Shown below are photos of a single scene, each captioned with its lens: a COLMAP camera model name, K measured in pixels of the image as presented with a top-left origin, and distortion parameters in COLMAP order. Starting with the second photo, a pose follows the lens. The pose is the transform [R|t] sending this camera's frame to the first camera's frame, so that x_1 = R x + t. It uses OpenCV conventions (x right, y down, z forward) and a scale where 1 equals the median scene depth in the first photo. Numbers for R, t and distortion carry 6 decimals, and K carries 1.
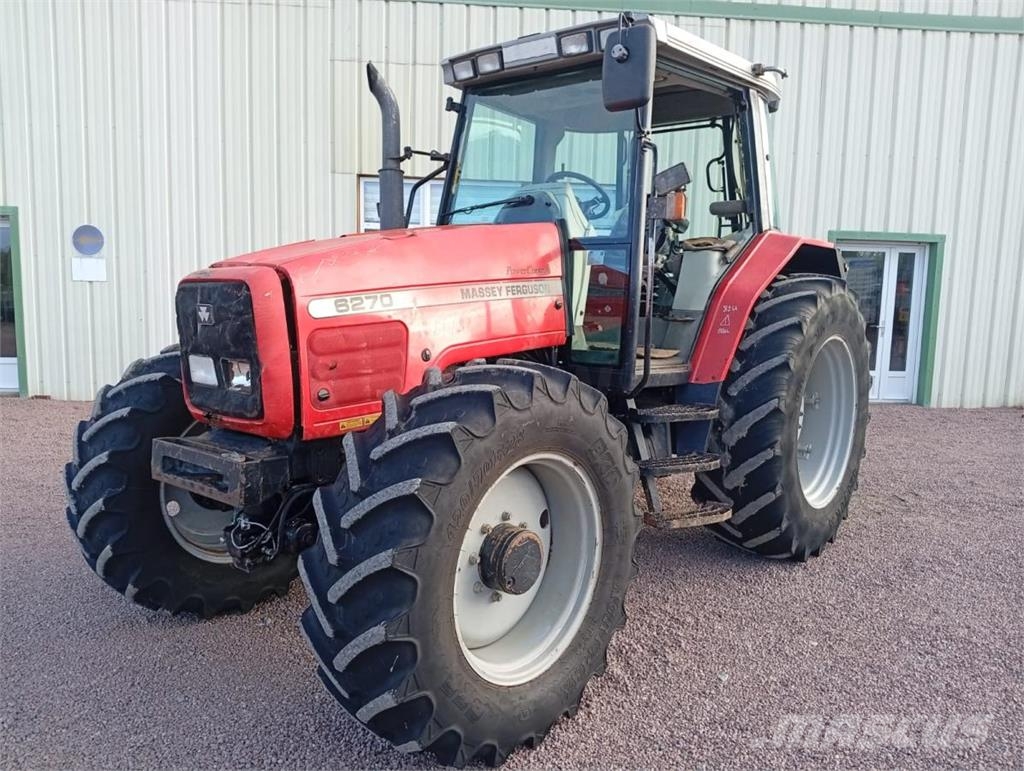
lens RADIAL K [[776.9, 0, 512.0], [0, 776.9, 385.5], [0, 0, 1]] dist [0.065805, -0.142069]
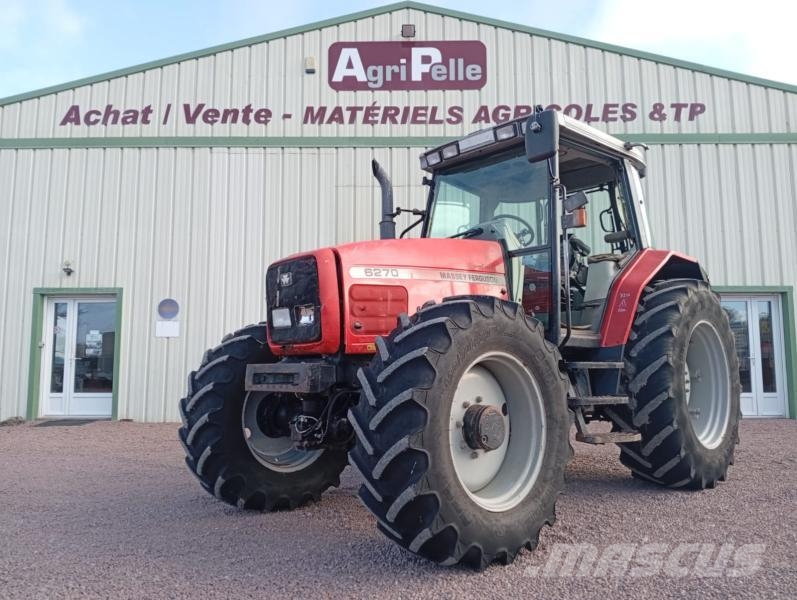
lens RADIAL K [[602.6, 0, 396.5], [0, 602.6, 298.2], [0, 0, 1]] dist [0.086537, -0.211103]
pose [[0.994769, -0.035223, -0.095882, -0.031845], [0.011188, 0.970590, -0.240480, 0.172460], [0.101533, 0.238149, 0.965907, -0.121929]]
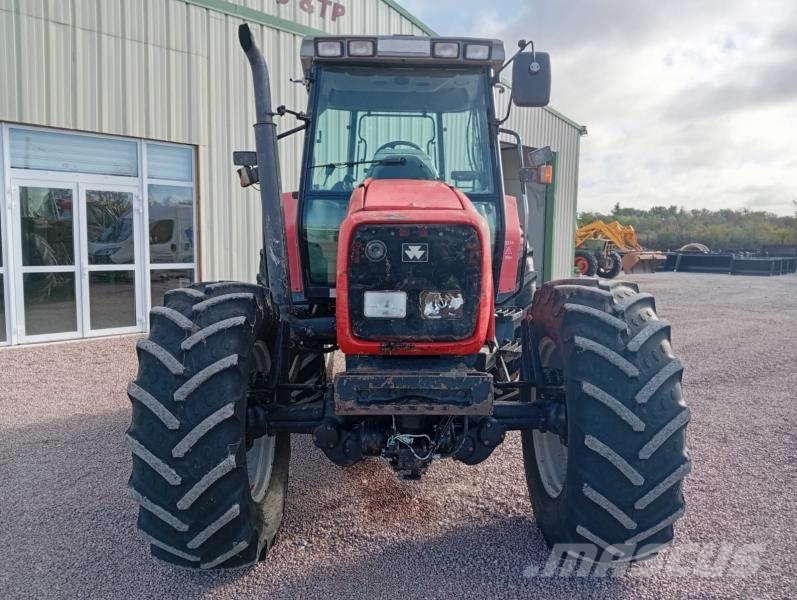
lens RADIAL K [[604.7, 0, 398.5], [0, 604.7, 300.0], [0, 0, 1]] dist [0.065805, -0.142069]
pose [[0.752491, -0.078013, 0.653966, -0.672520], [0.085697, 0.996116, 0.020221, -0.030261], [-0.653003, 0.040827, 0.756254, 0.257384]]
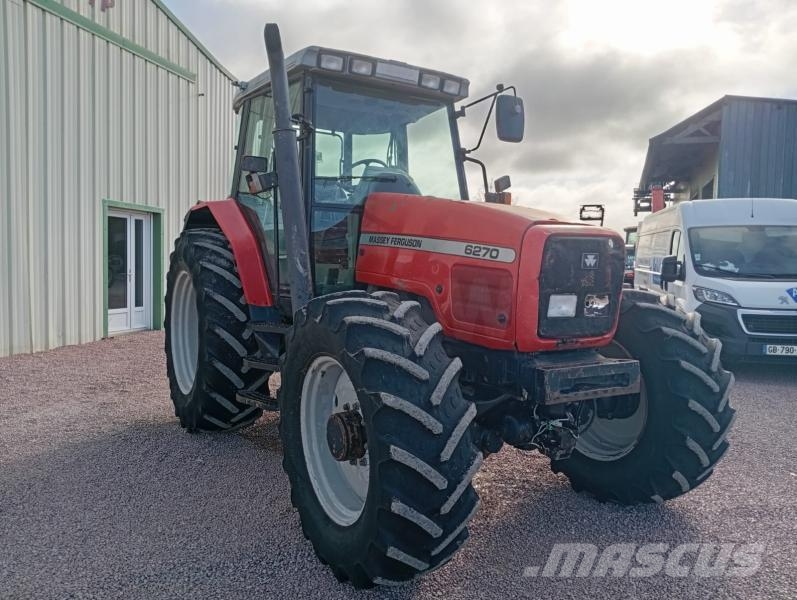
lens RADIAL K [[616.9, 0, 398.5], [0, 616.9, 300.0], [0, 0, 1]] dist [0.006936, -0.047209]
pose [[0.332262, -0.065487, 0.940911, -1.019368], [0.102615, 0.994175, 0.032958, -0.064299], [-0.937589, 0.085601, 0.337046, 0.662332]]
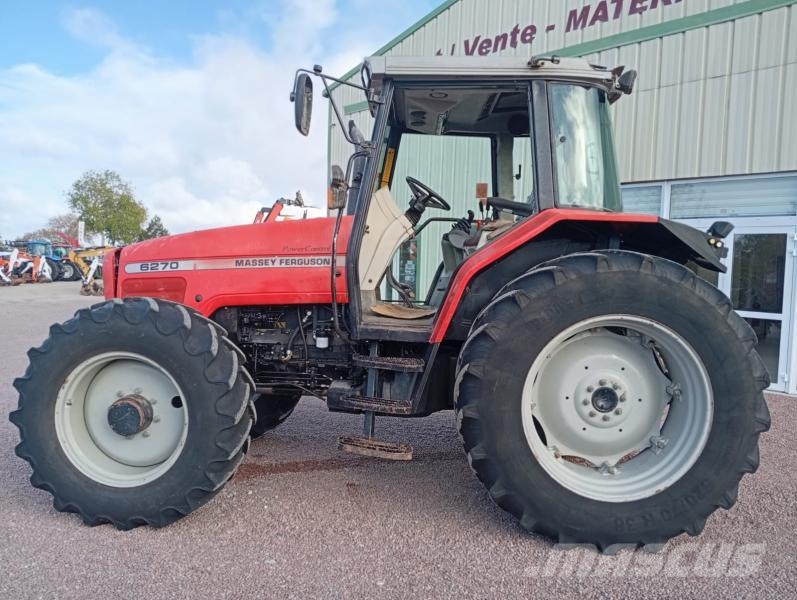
lens RADIAL K [[604.7, 0, 398.5], [0, 604.7, 300.0], [0, 0, 1]] dist [0.065805, -0.142069]
pose [[0.618781, 0.044673, -0.784292, 0.927874], [-0.116325, 0.992586, -0.035240, -0.029781], [0.776903, 0.113038, 0.619390, 0.398864]]
